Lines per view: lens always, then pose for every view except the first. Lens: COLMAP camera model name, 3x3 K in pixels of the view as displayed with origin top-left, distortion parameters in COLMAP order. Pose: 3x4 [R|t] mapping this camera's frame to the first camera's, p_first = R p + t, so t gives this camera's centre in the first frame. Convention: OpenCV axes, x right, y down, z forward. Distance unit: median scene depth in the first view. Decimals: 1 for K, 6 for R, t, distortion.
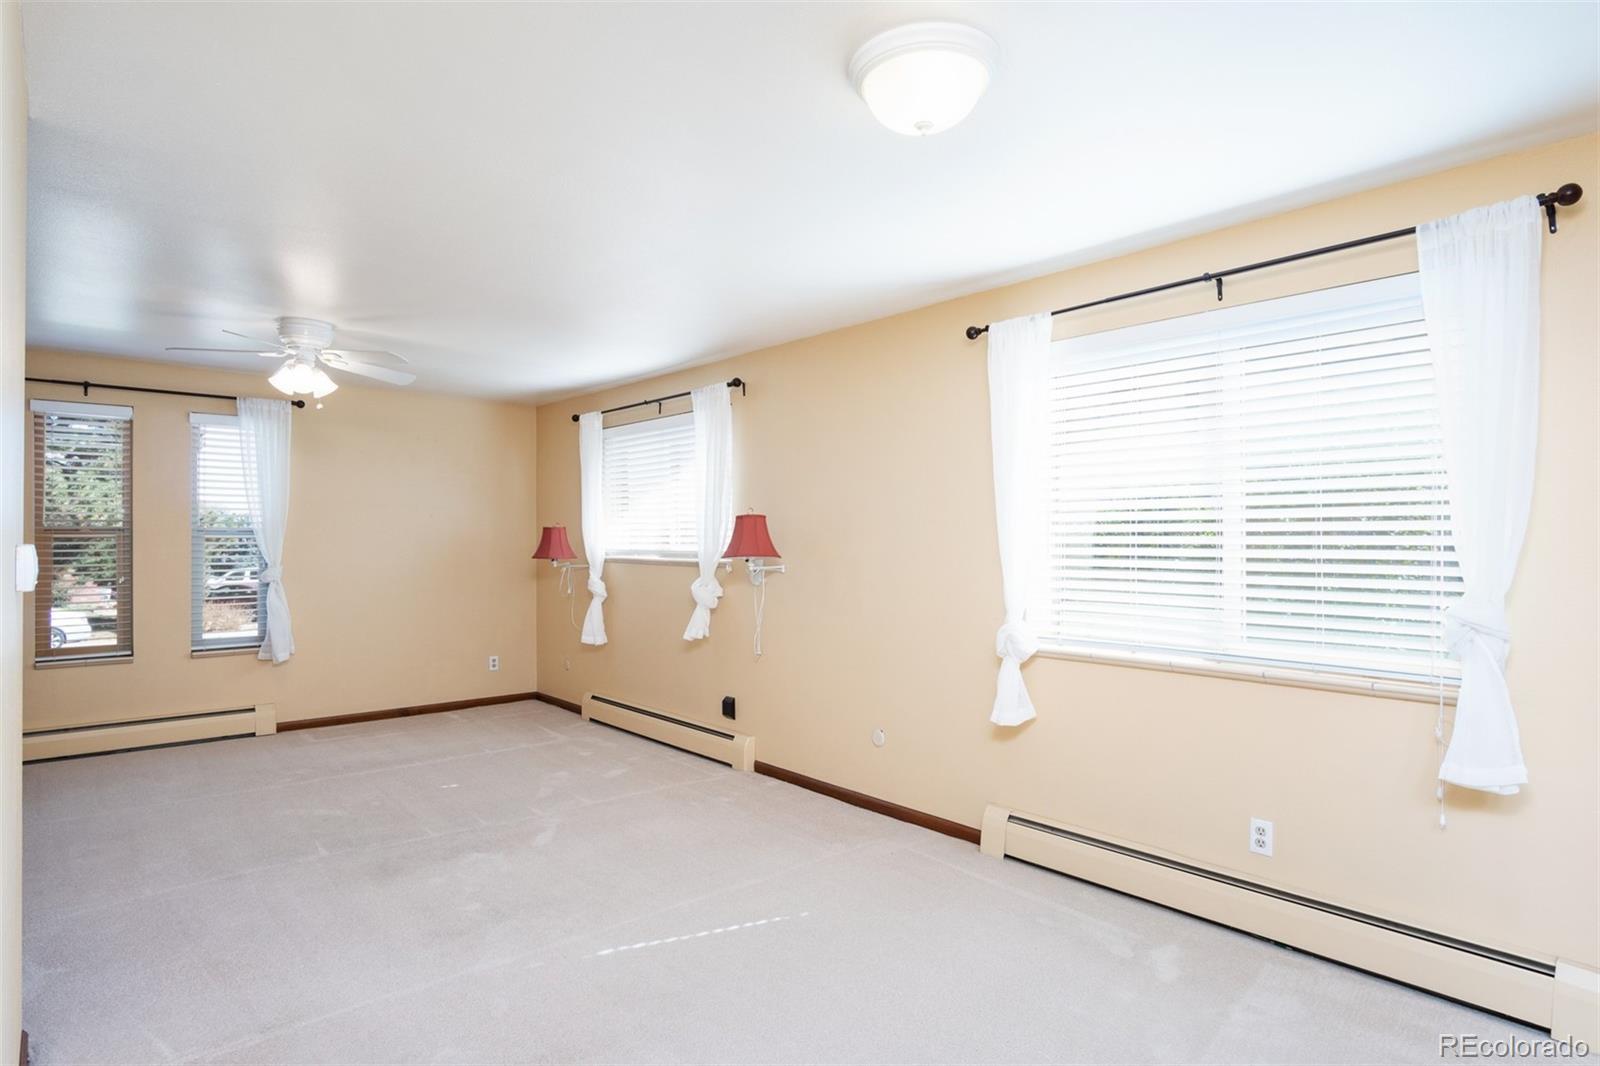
lens RADIAL K [[866.0, 0, 801.4], [0, 866.0, 540.4], [0, 0, 1]] dist [-0.001647, 0.000166]
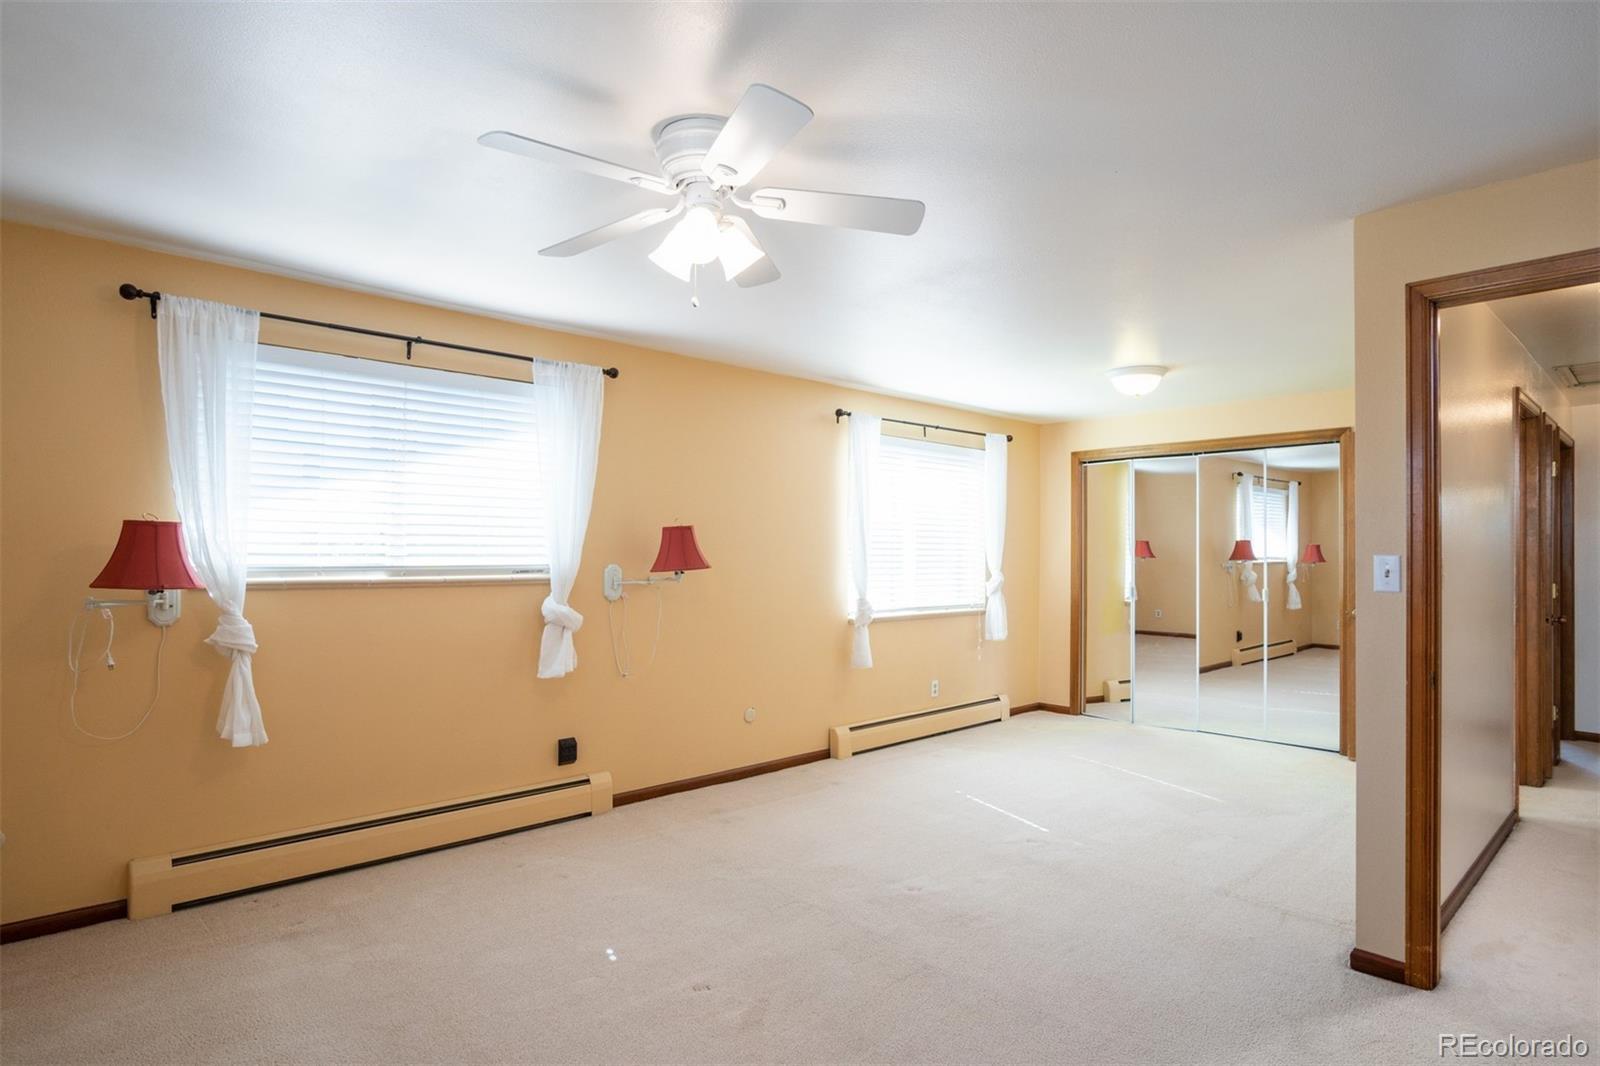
lens RADIAL K [[866.0, 0, 801.4], [0, 866.0, 540.4], [0, 0, 1]] dist [-0.001647, 0.000166]
pose [[-0.040509, 0.004364, 0.999170, -0.922750], [-0.012644, 0.999908, -0.004880, -0.008892], [-0.999099, -0.012831, -0.040450, 0.806628]]
